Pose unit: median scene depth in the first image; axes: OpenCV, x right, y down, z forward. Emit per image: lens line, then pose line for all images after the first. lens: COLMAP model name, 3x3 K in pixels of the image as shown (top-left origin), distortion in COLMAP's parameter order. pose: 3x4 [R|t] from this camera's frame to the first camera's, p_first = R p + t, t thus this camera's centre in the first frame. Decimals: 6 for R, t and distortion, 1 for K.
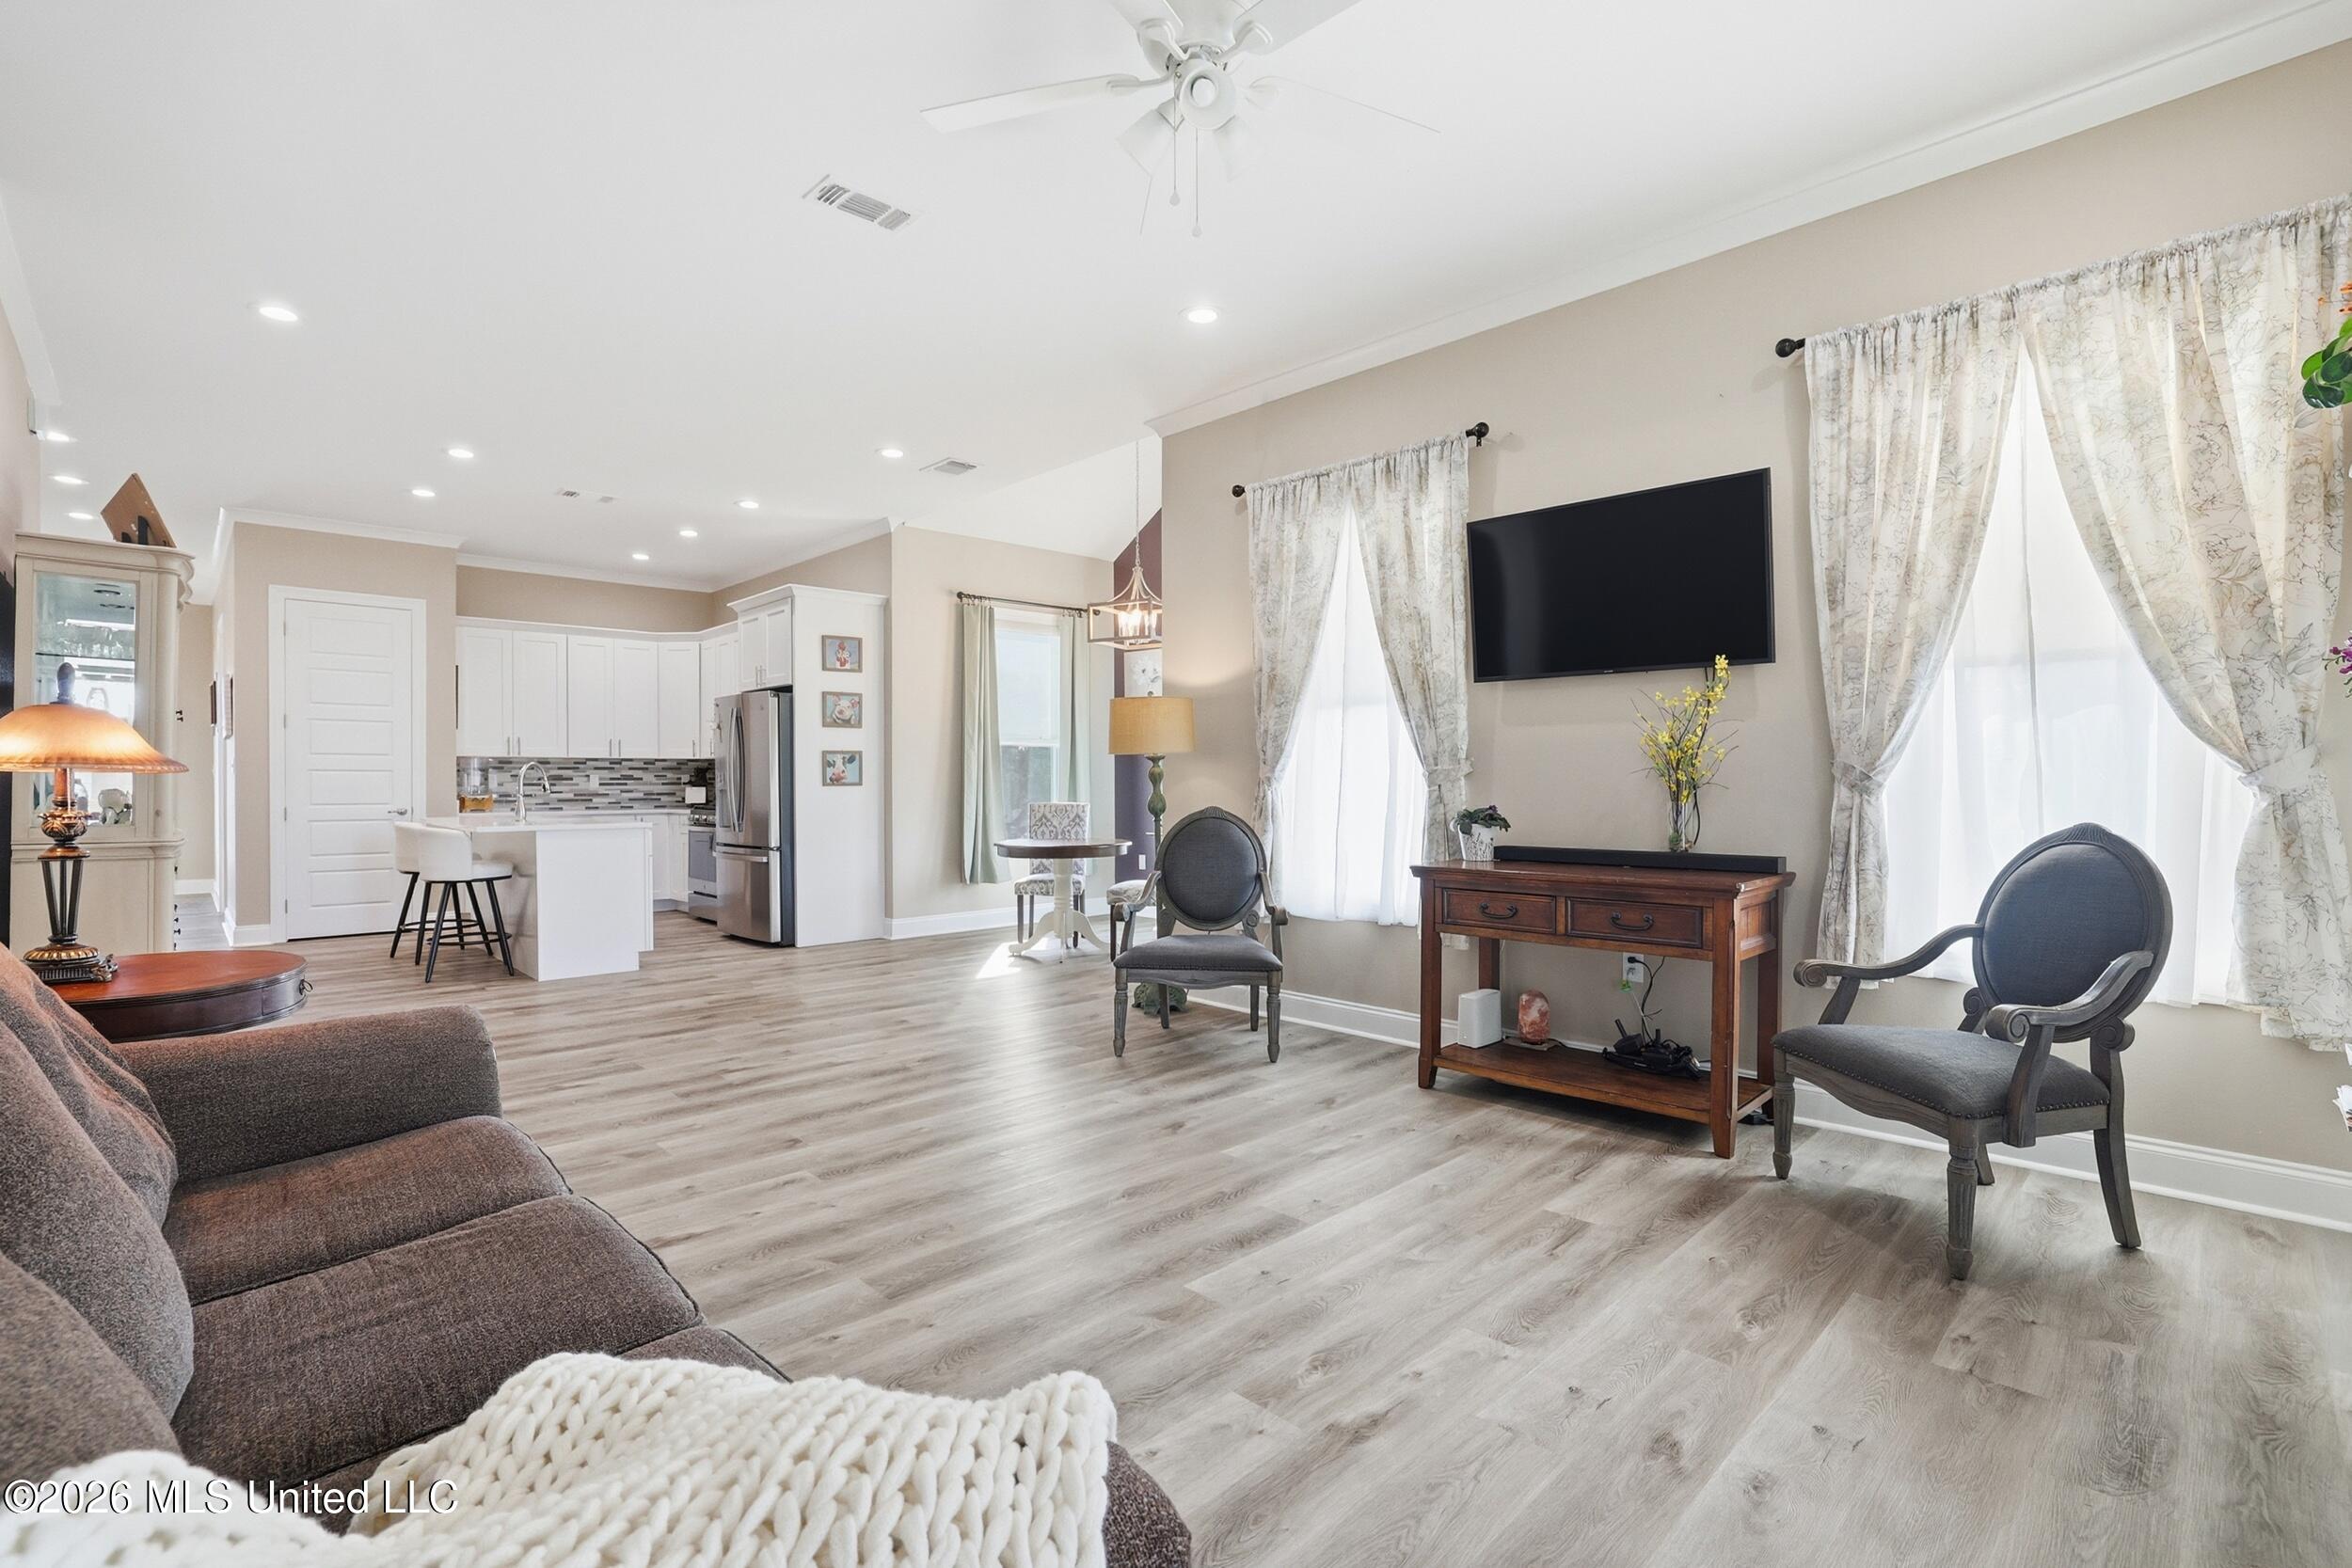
lens RADIAL K [[1052.2, 0, 1157.7], [0, 1052.2, 796.1], [0, 0, 1]] dist [-0.056290, 0.027194]
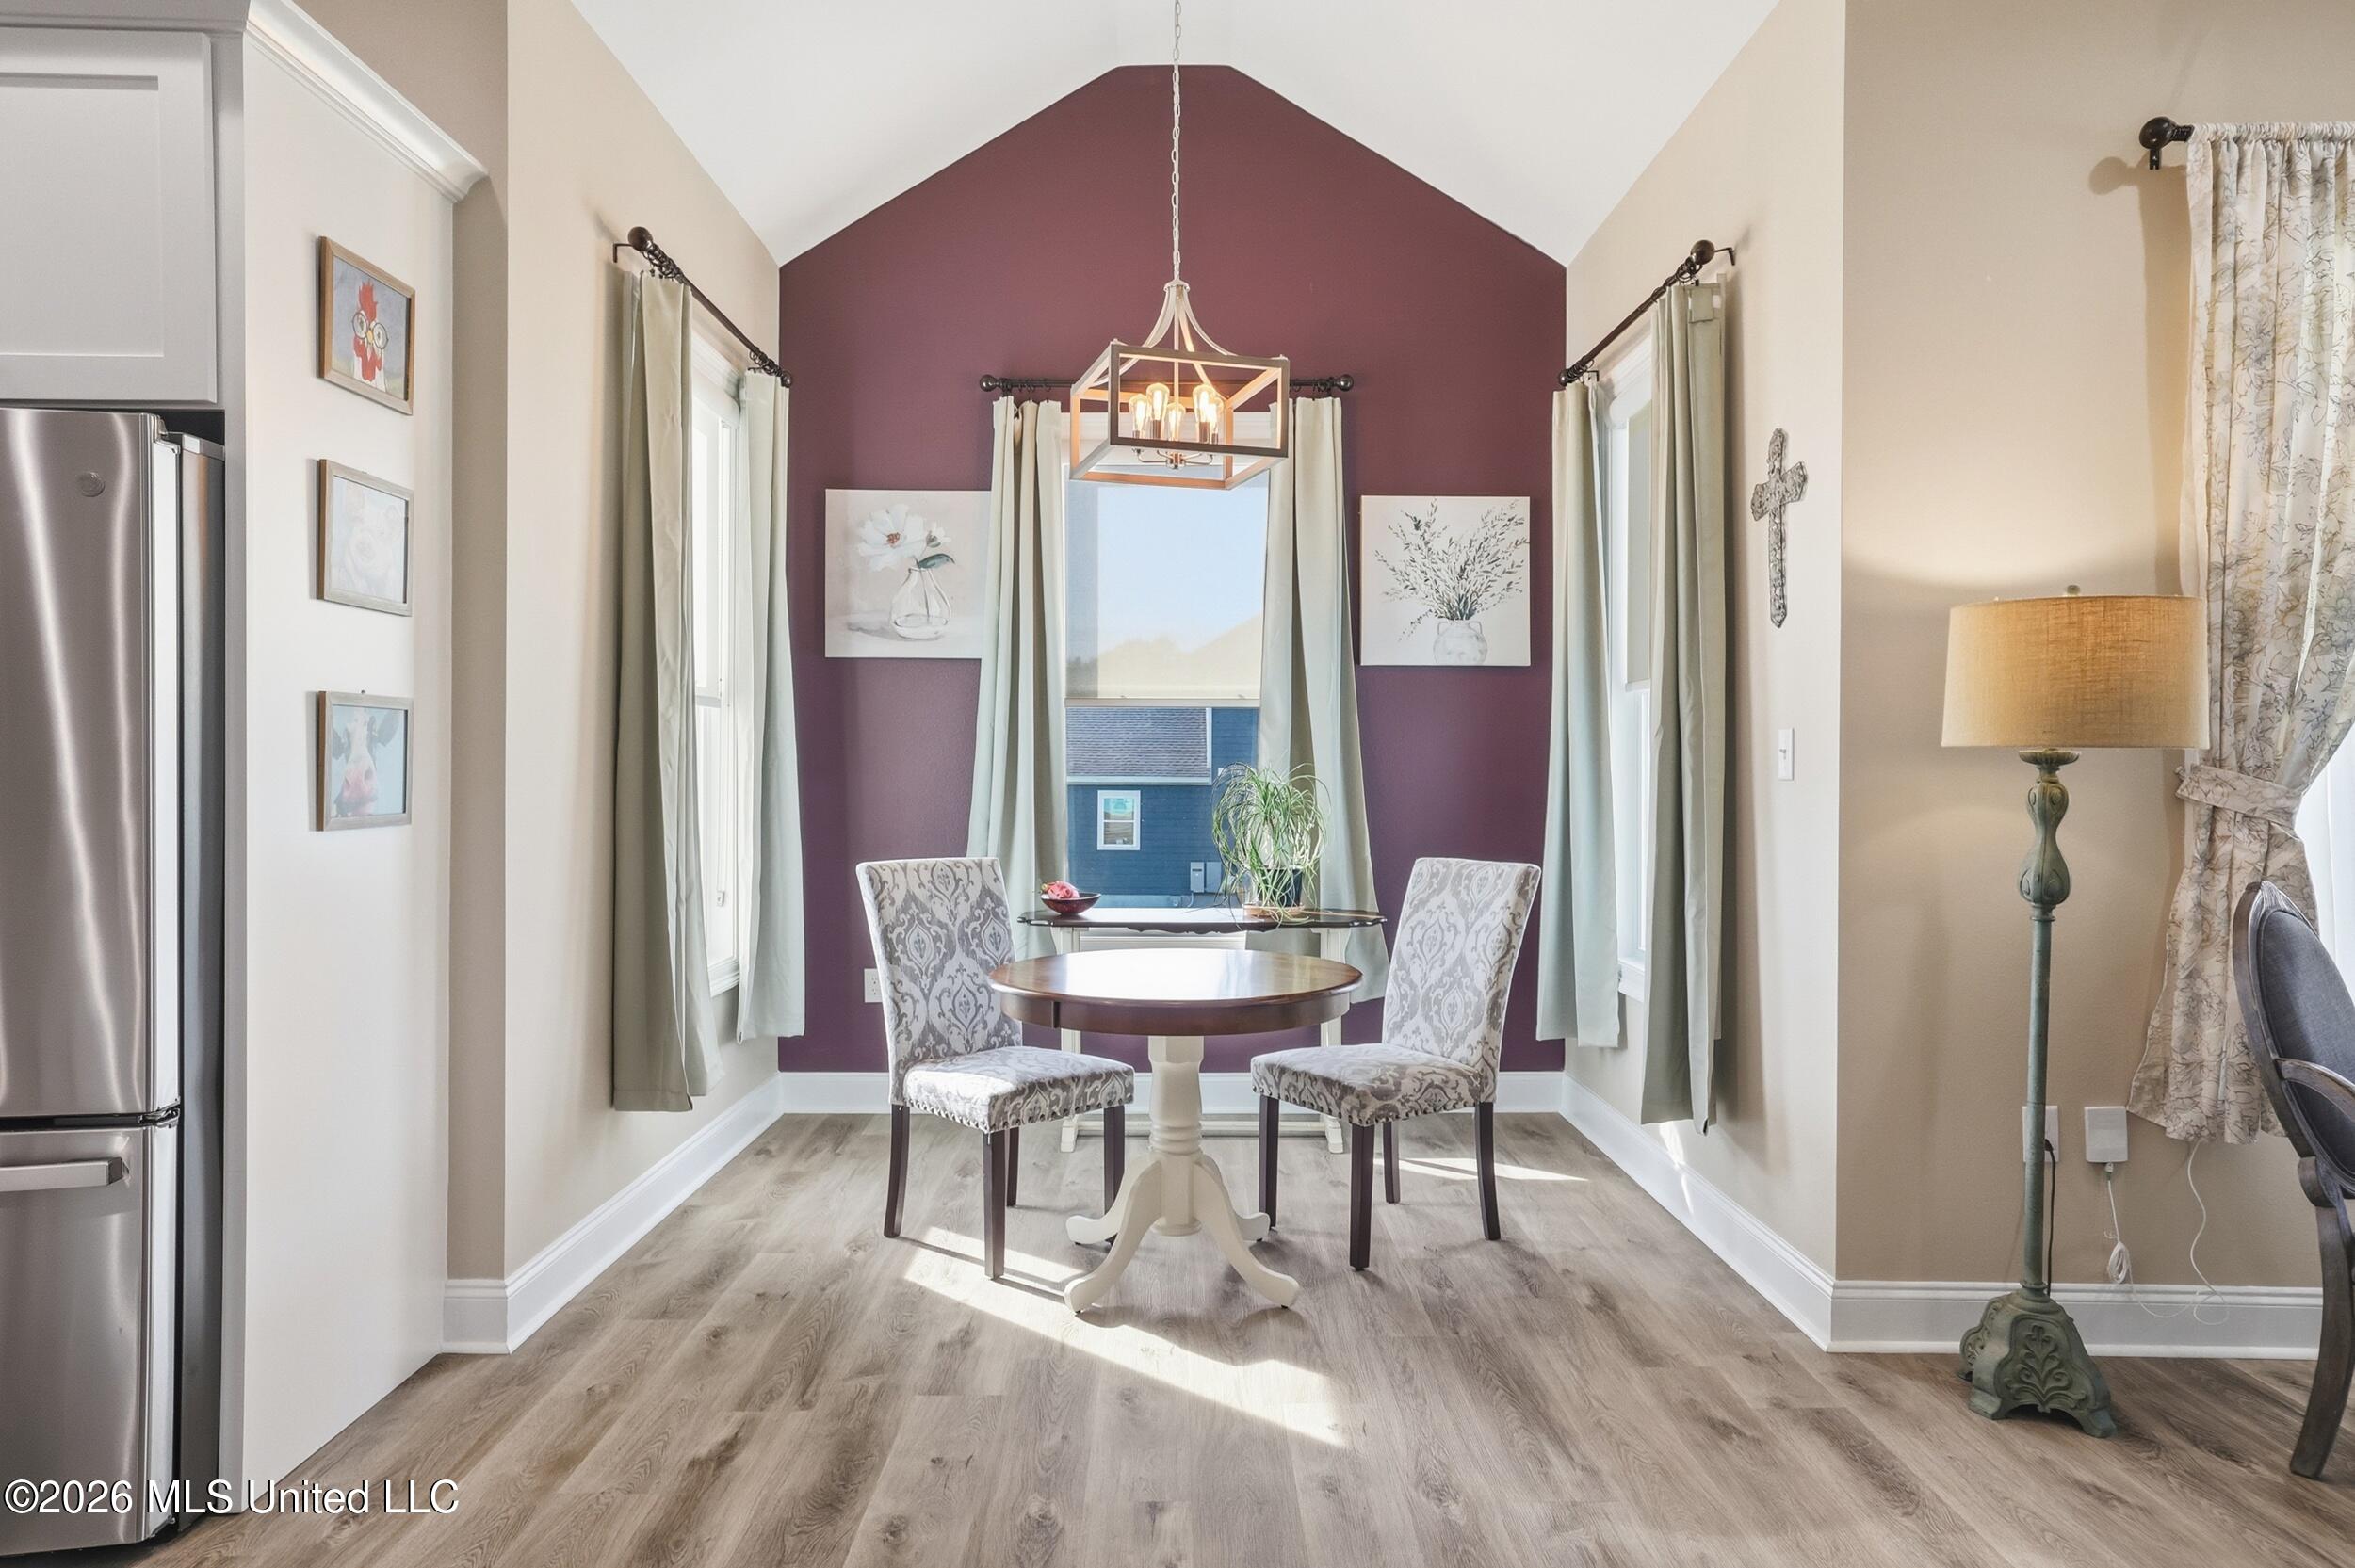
lens RADIAL K [[1463.0, 0, 1177.5], [0, 1463.0, 784.0], [0, 0, 1]] dist [-0.026556, 0.038197]
pose [[0.693426, 0.001786, 0.720526, -0.700679], [0.004293, 0.999969, -0.006610, -0.029200], [-0.720515, 0.007677, 0.693397, 0.985720]]
